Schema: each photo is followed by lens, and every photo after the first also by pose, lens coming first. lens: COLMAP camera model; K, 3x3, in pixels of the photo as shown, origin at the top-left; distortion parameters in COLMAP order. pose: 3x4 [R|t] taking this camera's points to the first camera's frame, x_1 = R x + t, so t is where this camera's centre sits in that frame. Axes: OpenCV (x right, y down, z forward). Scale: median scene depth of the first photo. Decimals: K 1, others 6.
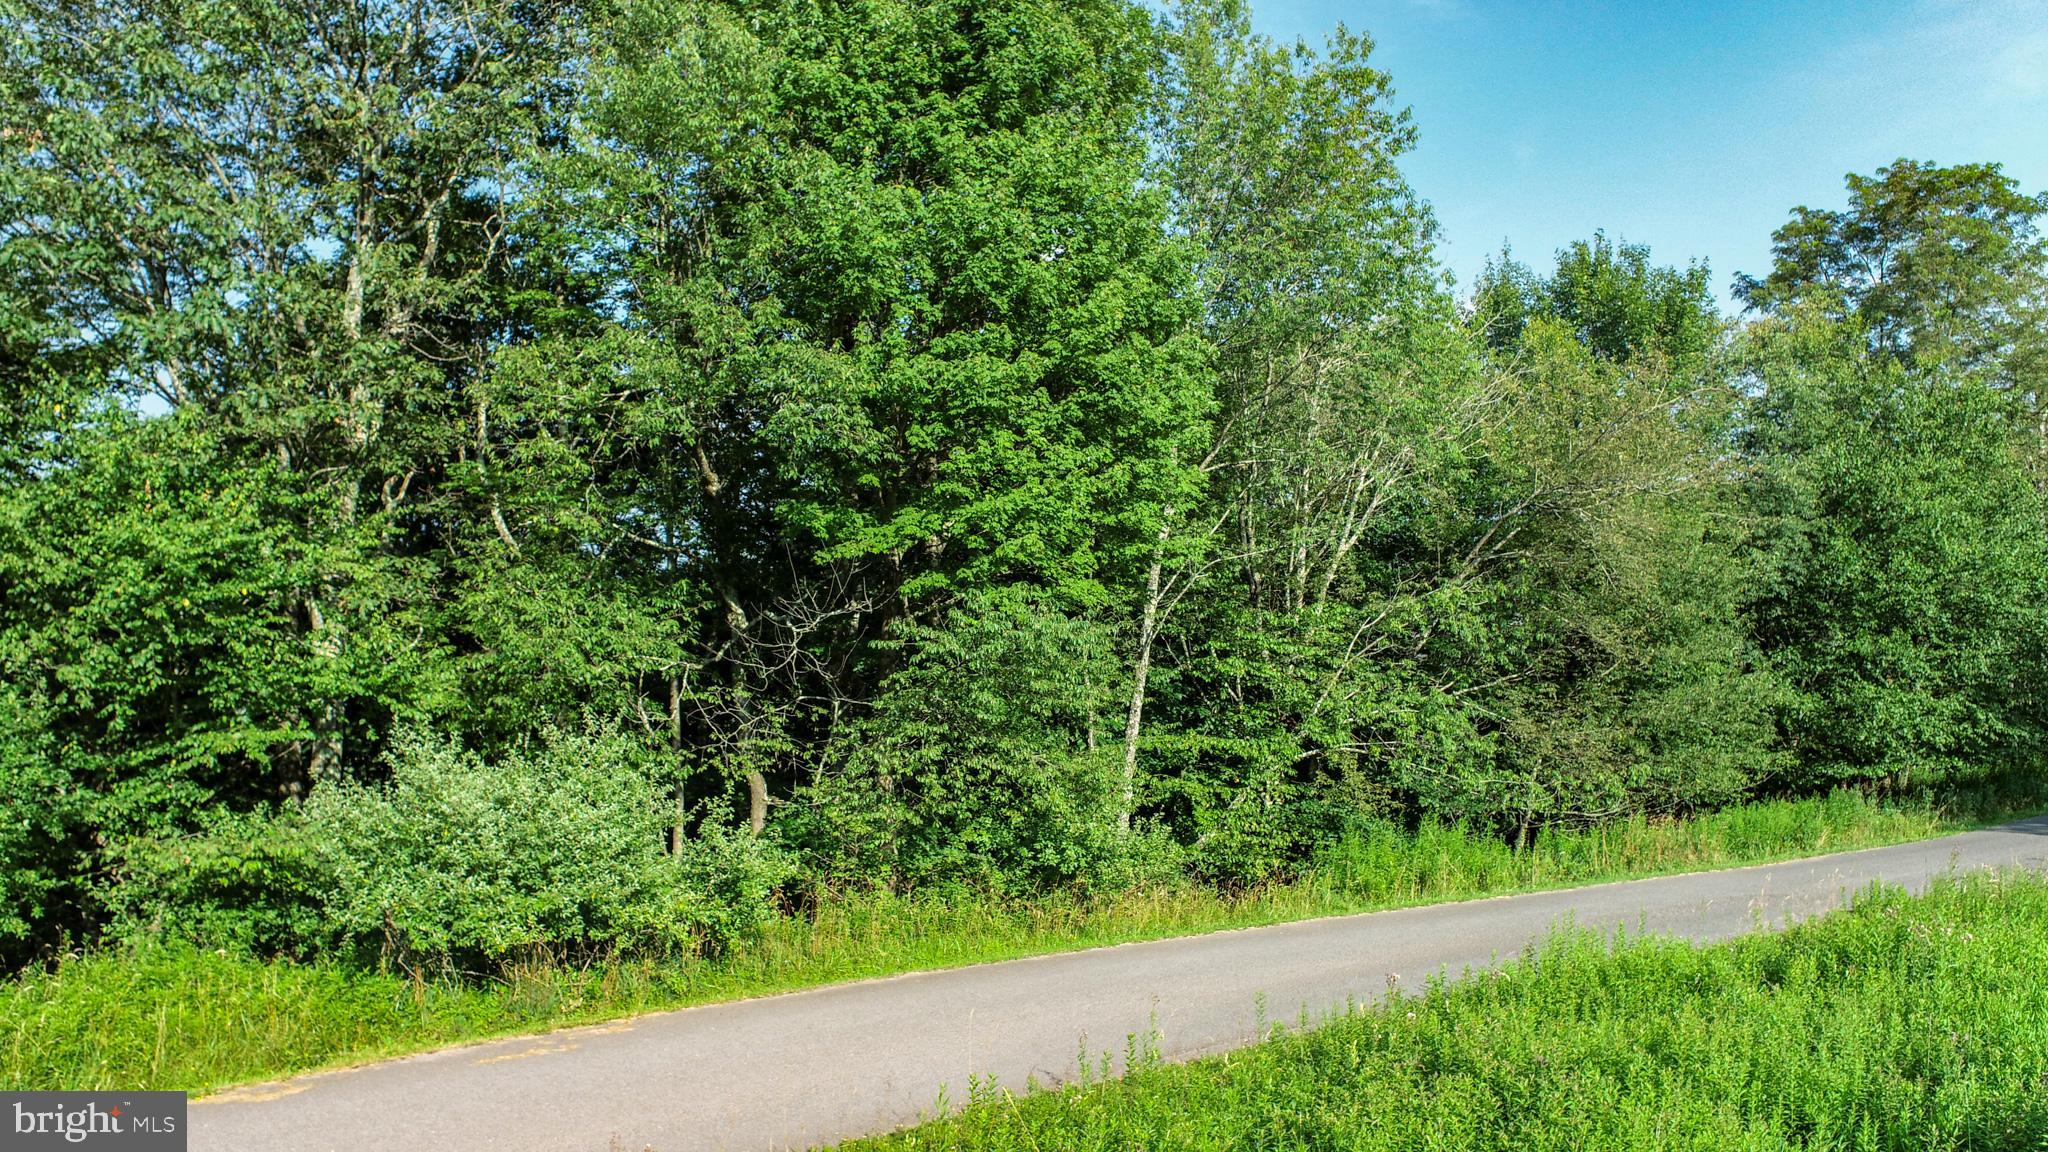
lens RADIAL K [[1391.6, 0, 1031.2], [0, 1391.6, 580.1], [0, 0, 1]] dist [-0.010673, 0.005950]
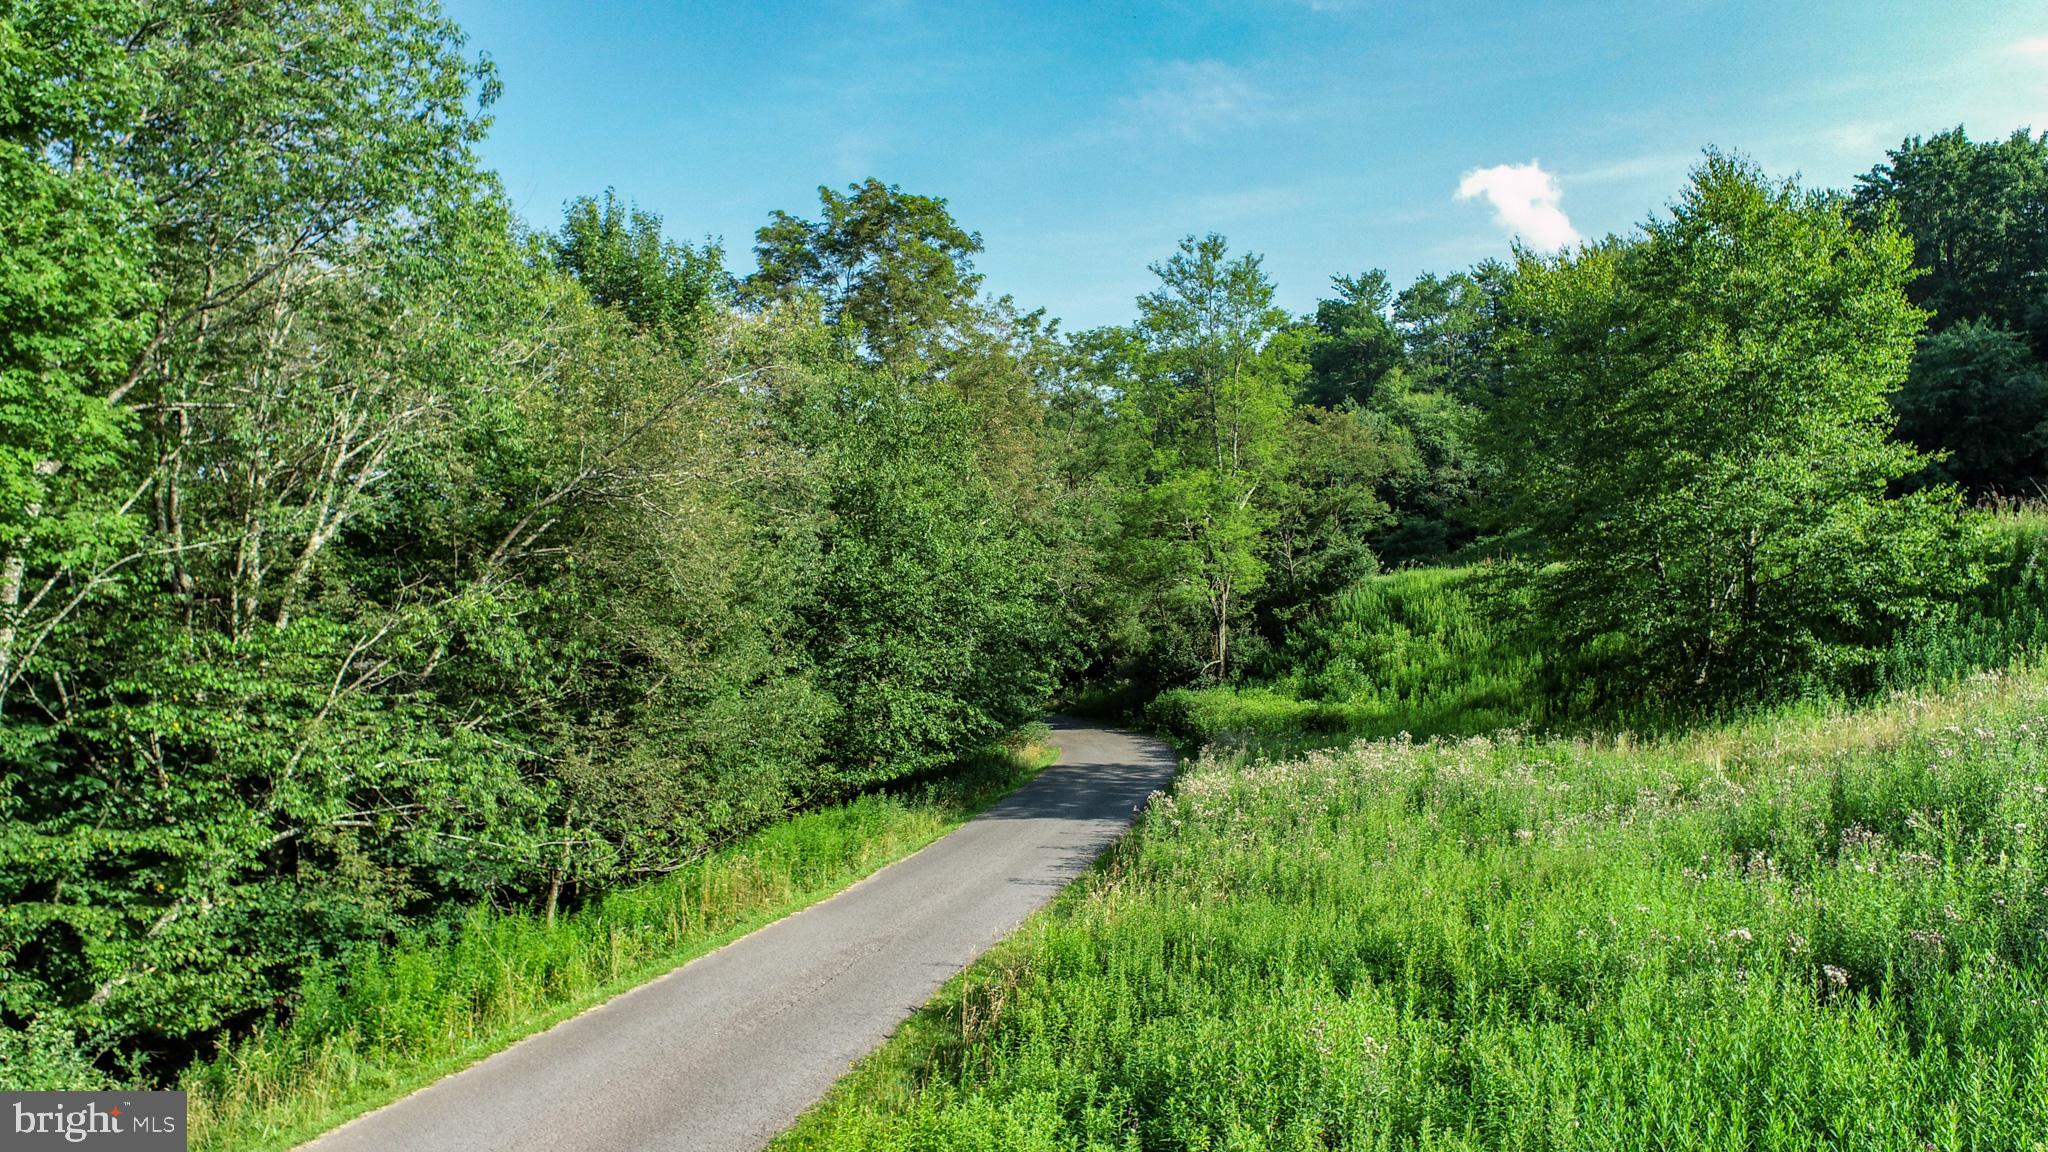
lens RADIAL K [[1391.6, 0, 1031.2], [0, 1391.6, 580.1], [0, 0, 1]] dist [-0.010673, 0.005950]
pose [[0.734237, -0.004167, 0.678880, 0.004268], [0.004865, 0.999988, 0.000876, -0.001384], [-0.678875, 0.002659, 0.734249, 0.226503]]
